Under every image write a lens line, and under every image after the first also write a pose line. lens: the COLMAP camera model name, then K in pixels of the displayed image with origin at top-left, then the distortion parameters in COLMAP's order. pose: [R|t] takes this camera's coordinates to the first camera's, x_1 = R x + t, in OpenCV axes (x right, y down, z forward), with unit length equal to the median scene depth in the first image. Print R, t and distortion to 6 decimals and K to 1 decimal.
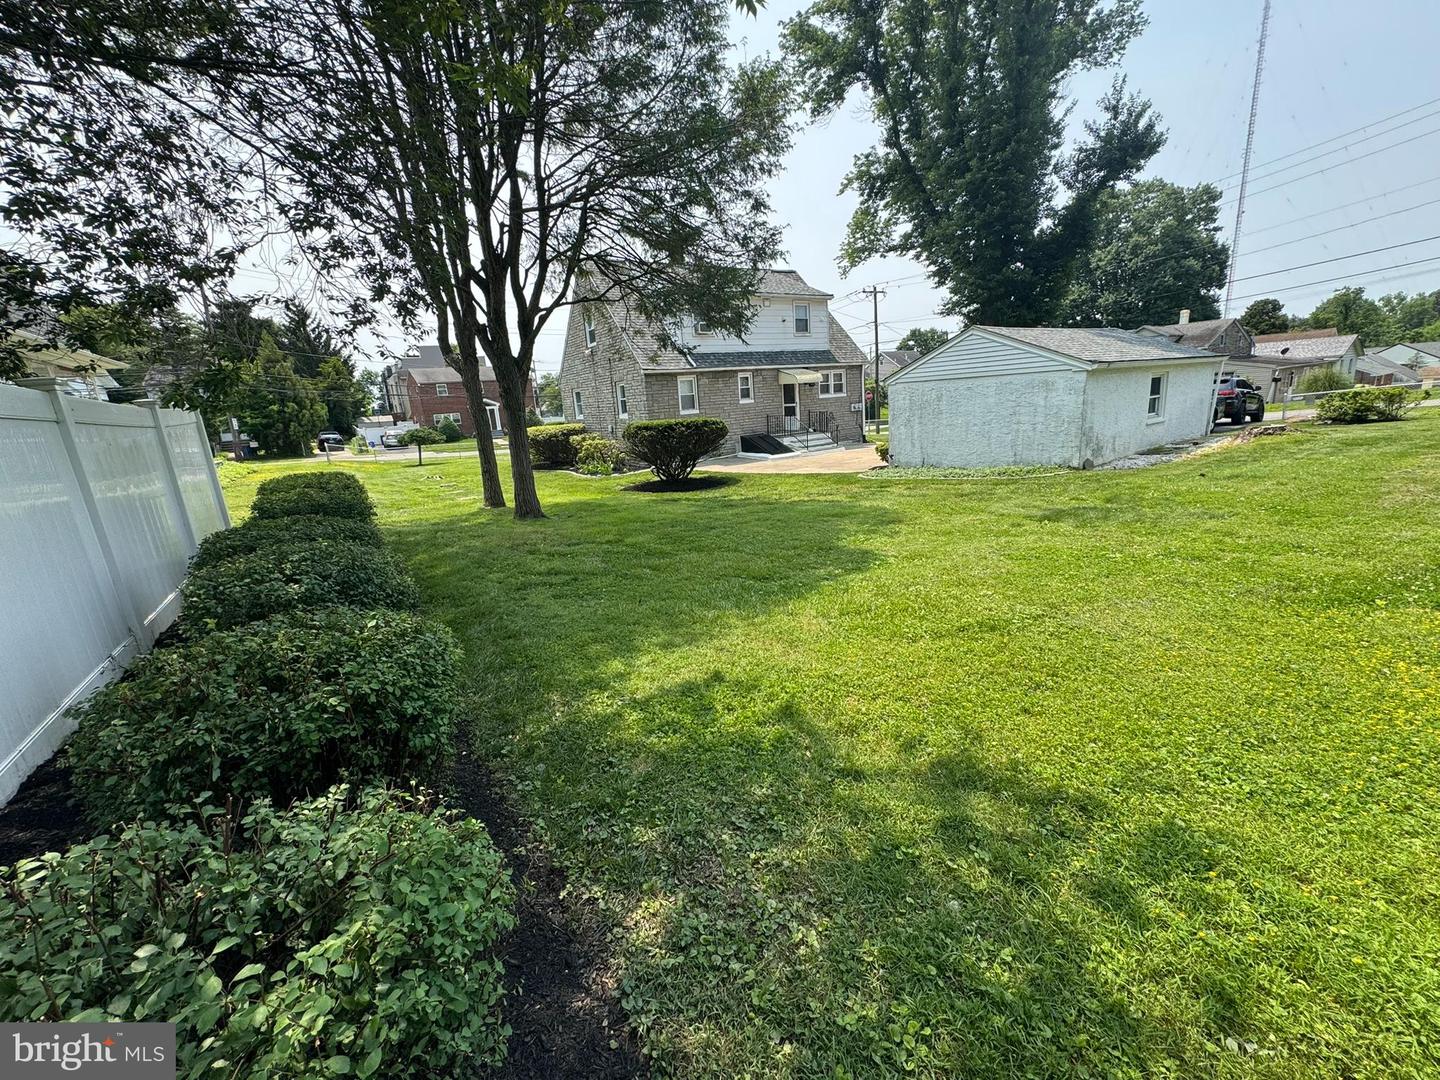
lens RADIAL K [[567.1, 0, 723.0], [0, 567.1, 538.9], [0, 0, 1]] dist [-0.002436, 0.000504]
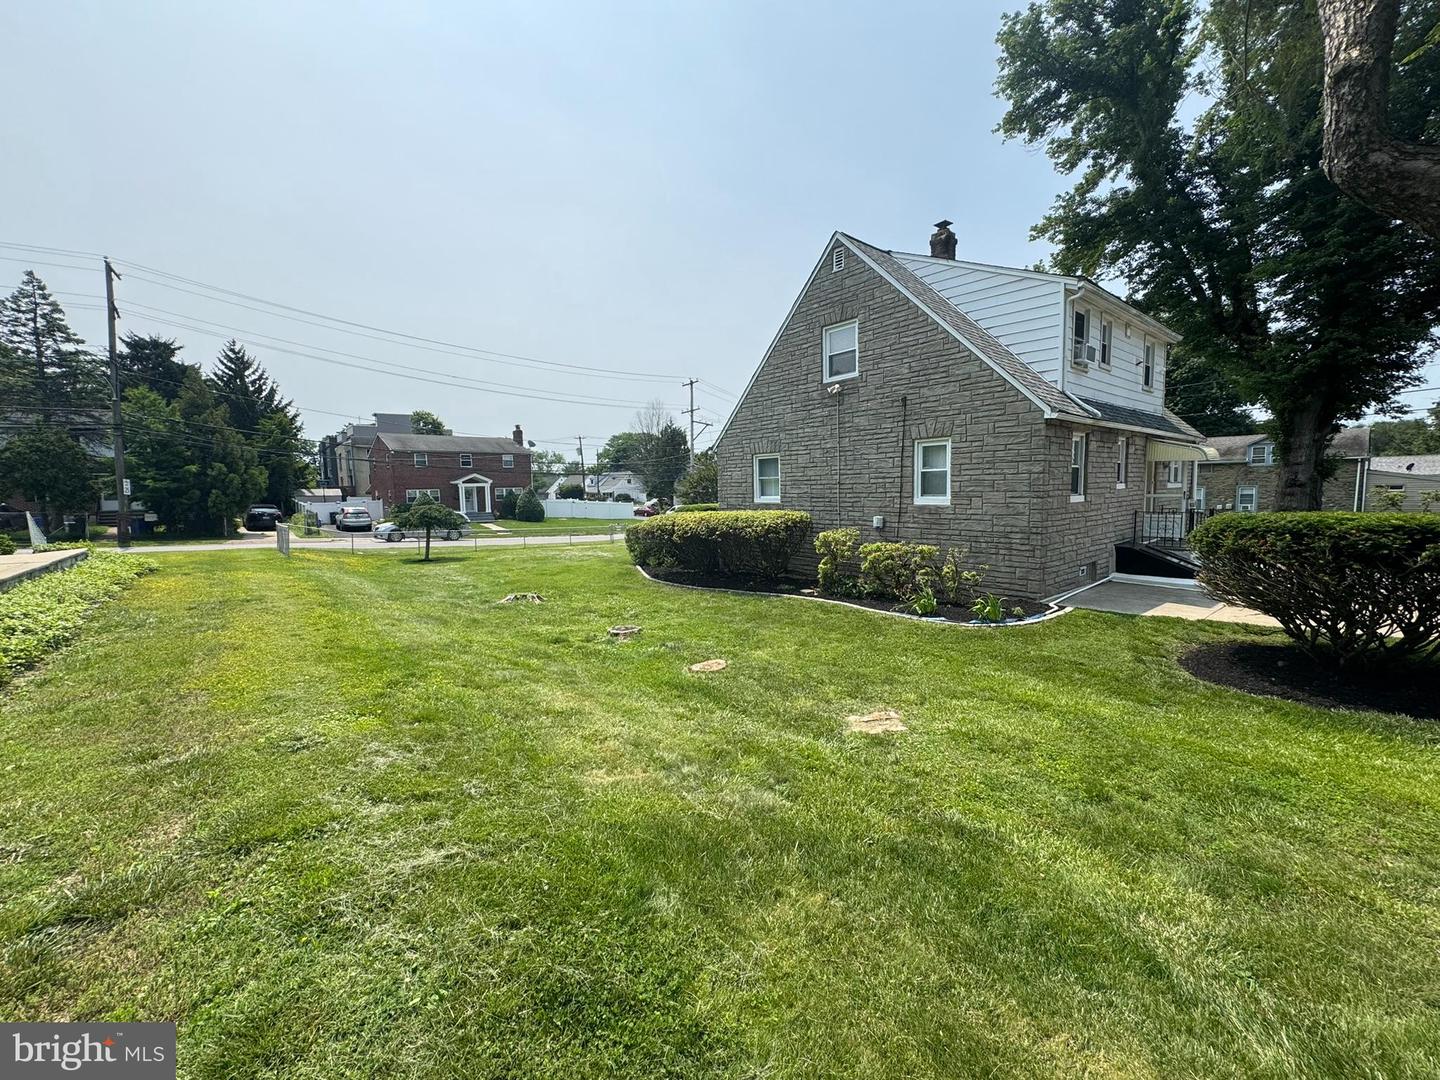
lens RADIAL K [[567.1, 0, 718.0], [0, 567.1, 540.7], [0, 0, 1]] dist [-0.002436, 0.000504]
pose [[0.993263, 0.039355, 0.108995, -0.177169], [-0.021655, 0.987033, -0.159047, -0.036043], [-0.113841, 0.155615, 0.981236, 0.203898]]
